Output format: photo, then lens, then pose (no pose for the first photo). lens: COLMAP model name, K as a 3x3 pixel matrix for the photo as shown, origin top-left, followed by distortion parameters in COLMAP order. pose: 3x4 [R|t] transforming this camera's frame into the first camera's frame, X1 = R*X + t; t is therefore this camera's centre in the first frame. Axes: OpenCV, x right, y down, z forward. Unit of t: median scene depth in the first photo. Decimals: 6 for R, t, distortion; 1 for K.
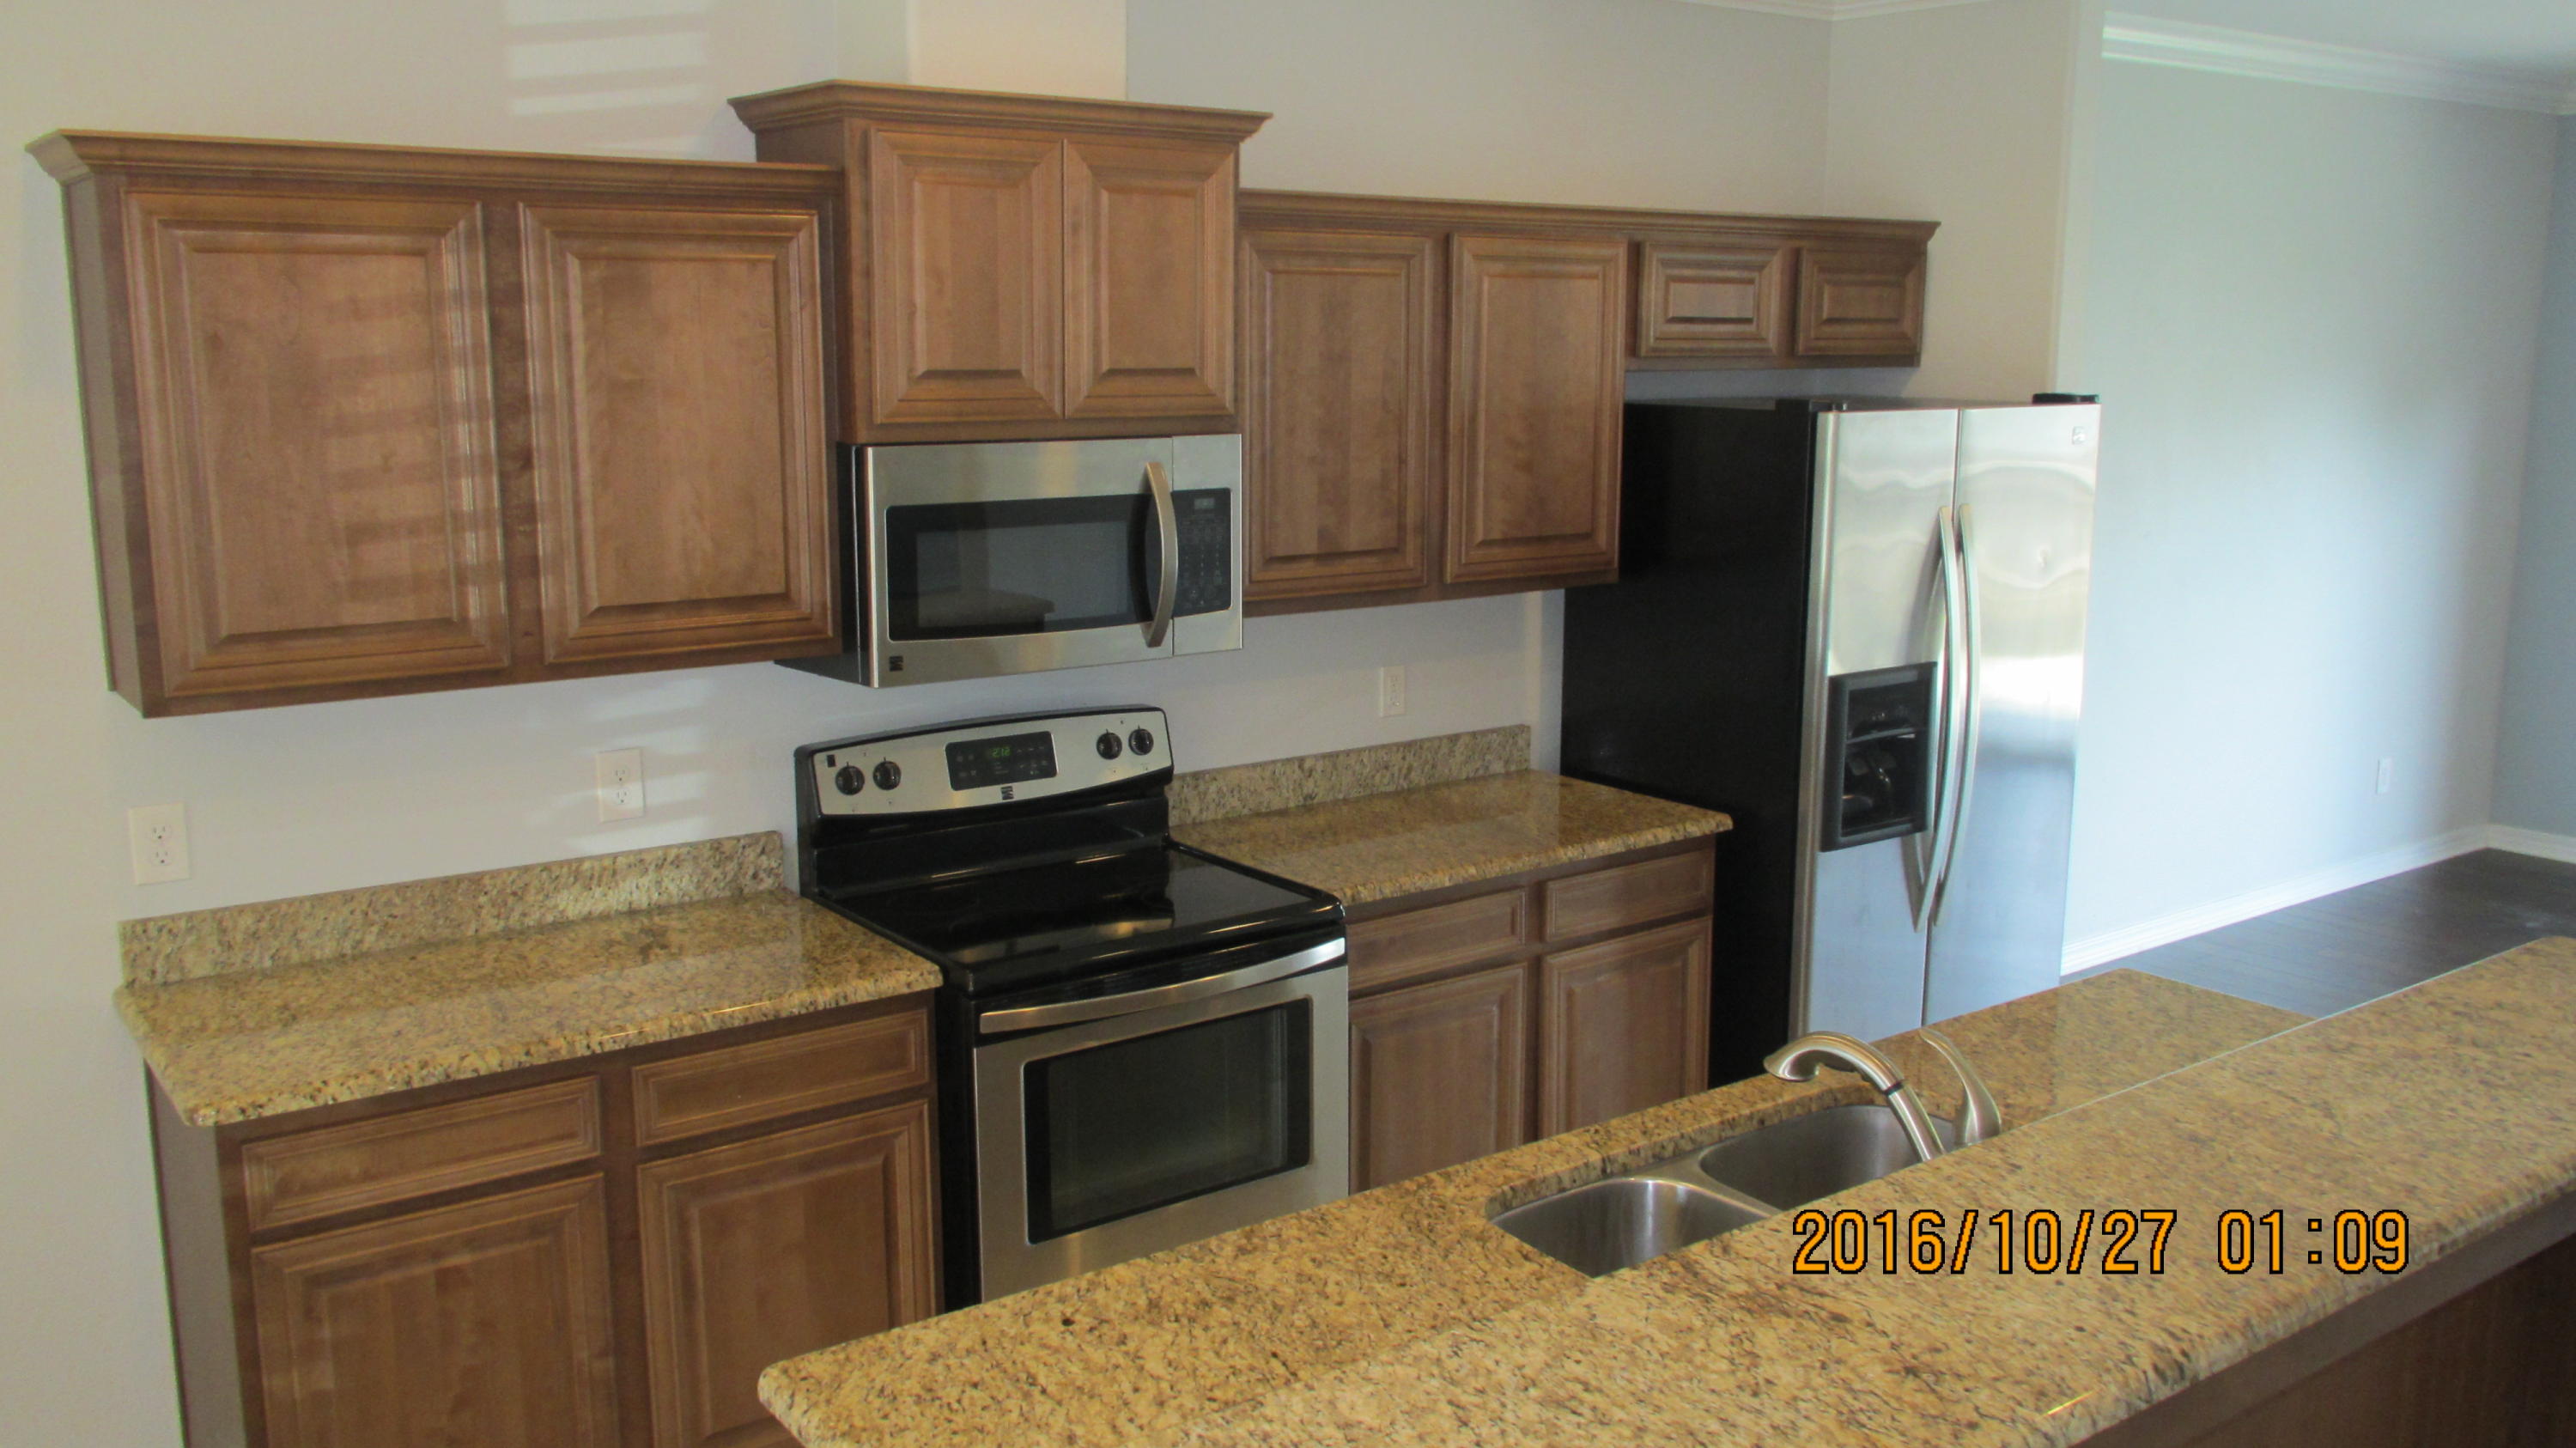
lens RADIAL K [[2140.2, 0, 1288.0], [0, 2140.2, 724.0], [0, 0, 1]] dist [-0.032394, 0.005856]
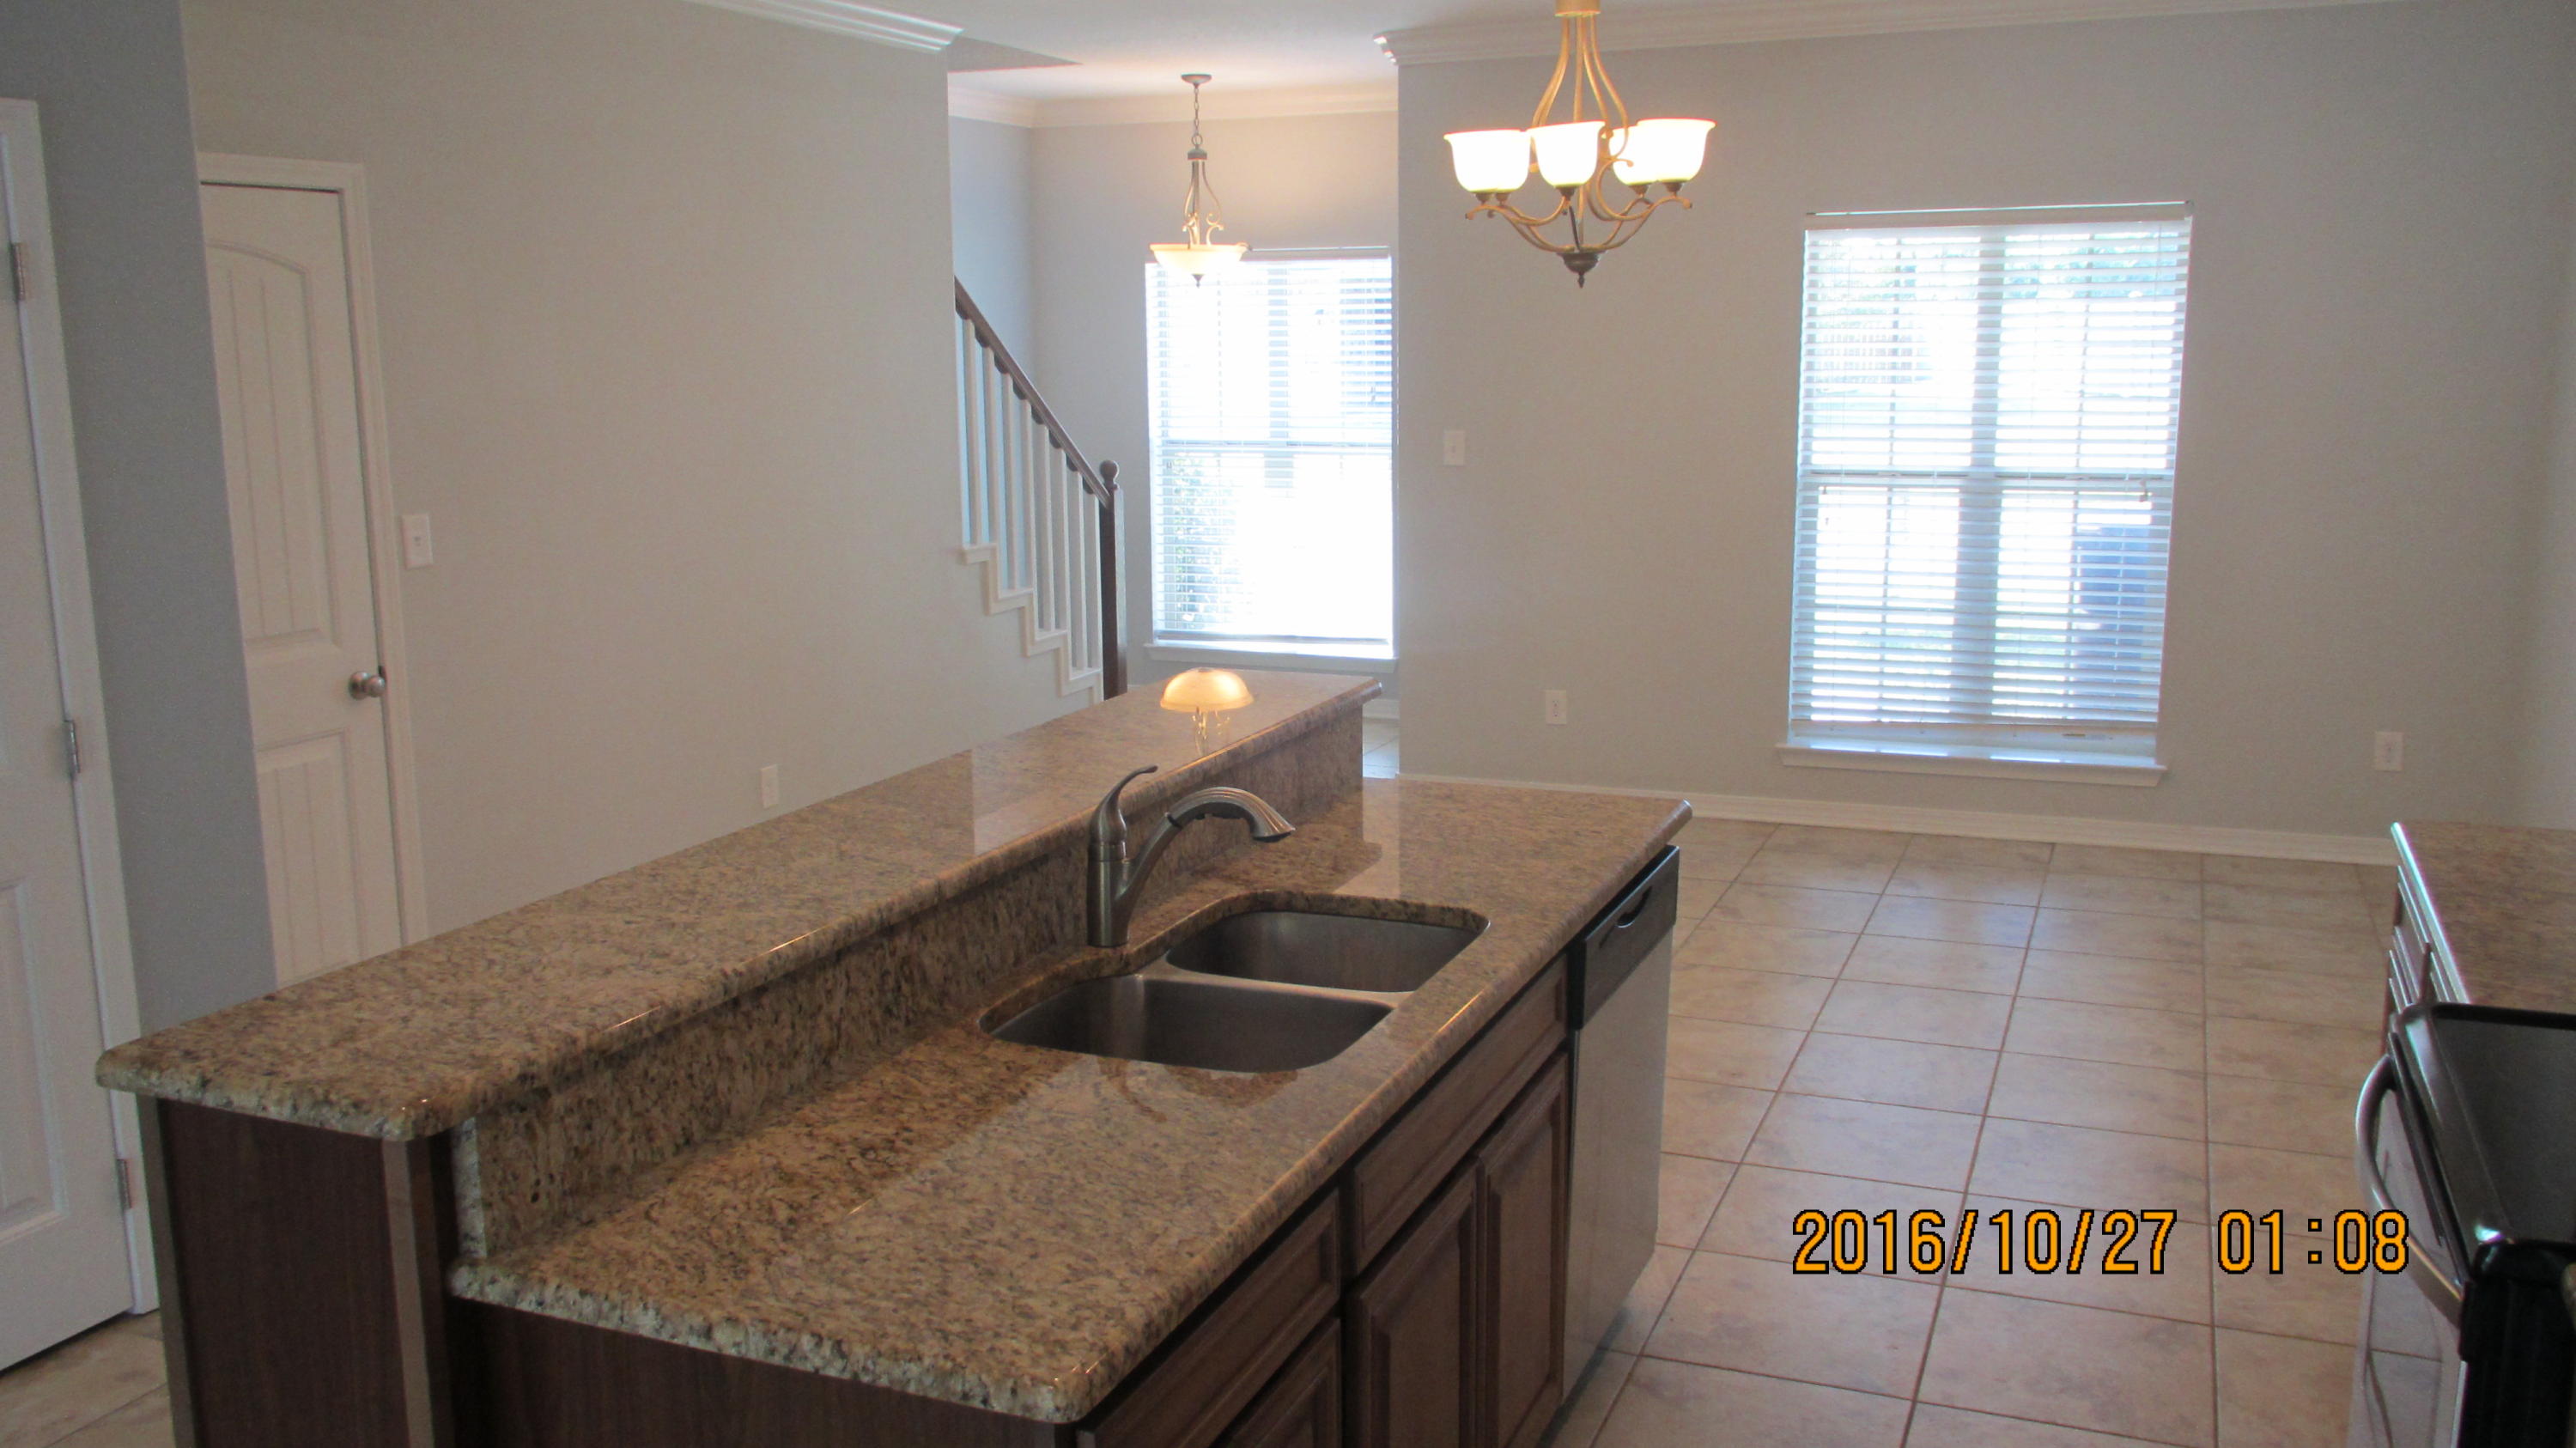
lens RADIAL K [[2140.2, 0, 1288.0], [0, 2140.2, 724.0], [0, 0, 1]] dist [-0.032394, 0.005856]
pose [[-0.853412, 0.103773, -0.510802, 0.503761], [-0.084066, 0.939749, 0.331369, -0.174583], [0.514412, 0.325735, -0.793269, 1.174868]]
